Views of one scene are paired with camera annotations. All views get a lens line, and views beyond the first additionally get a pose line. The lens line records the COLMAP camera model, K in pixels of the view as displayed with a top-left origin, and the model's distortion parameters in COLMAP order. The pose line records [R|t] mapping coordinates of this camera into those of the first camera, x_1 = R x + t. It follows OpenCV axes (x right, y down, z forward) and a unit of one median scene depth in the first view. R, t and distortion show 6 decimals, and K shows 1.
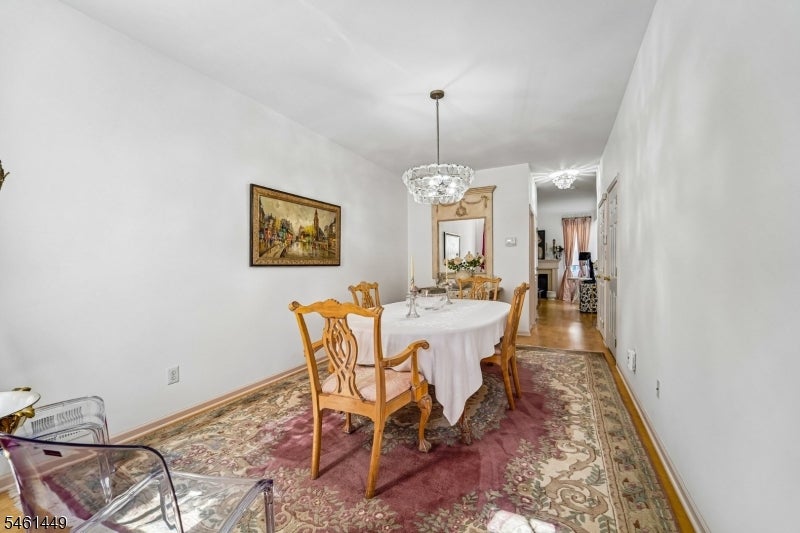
lens RADIAL K [[328.7, 0, 401.8], [0, 328.7, 265.6], [0, 0, 1]] dist [0.001132, -0.007062]
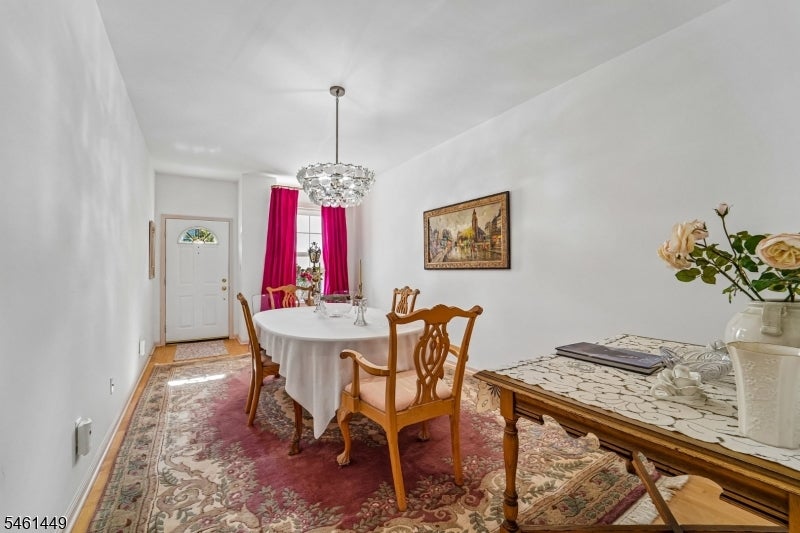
lens RADIAL K [[328.7, 0, 401.8], [0, 328.7, 265.6], [0, 0, 1]] dist [0.001132, -0.007062]
pose [[-0.516020, 0.009168, -0.856528, 0.750171], [0.012807, 0.999914, 0.002988, -0.017326], [0.856481, -0.009428, -0.516092, 1.507008]]
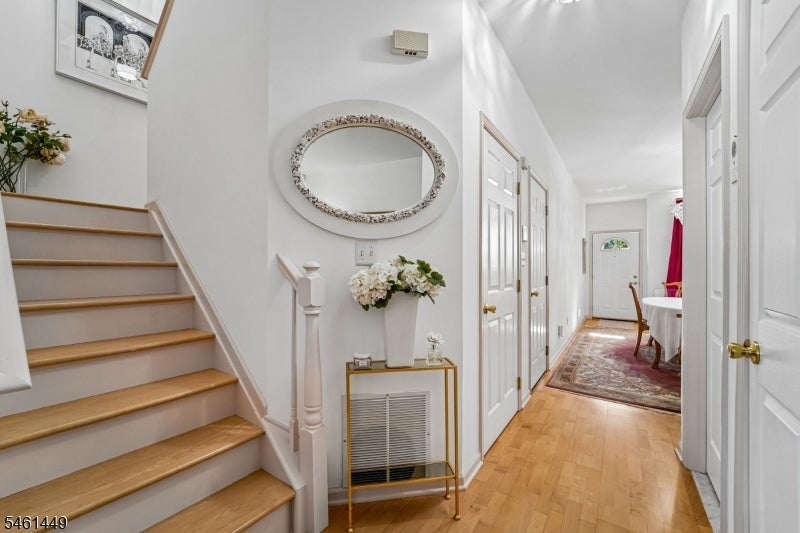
lens RADIAL K [[328.7, 0, 401.8], [0, 328.7, 265.6], [0, 0, 1]] dist [0.001132, -0.007062]
pose [[-0.991914, 0.008776, 0.126607, 1.054722], [0.008083, 0.999949, -0.005982, -0.023257], [-0.126653, -0.004911, -0.991935, 2.258622]]
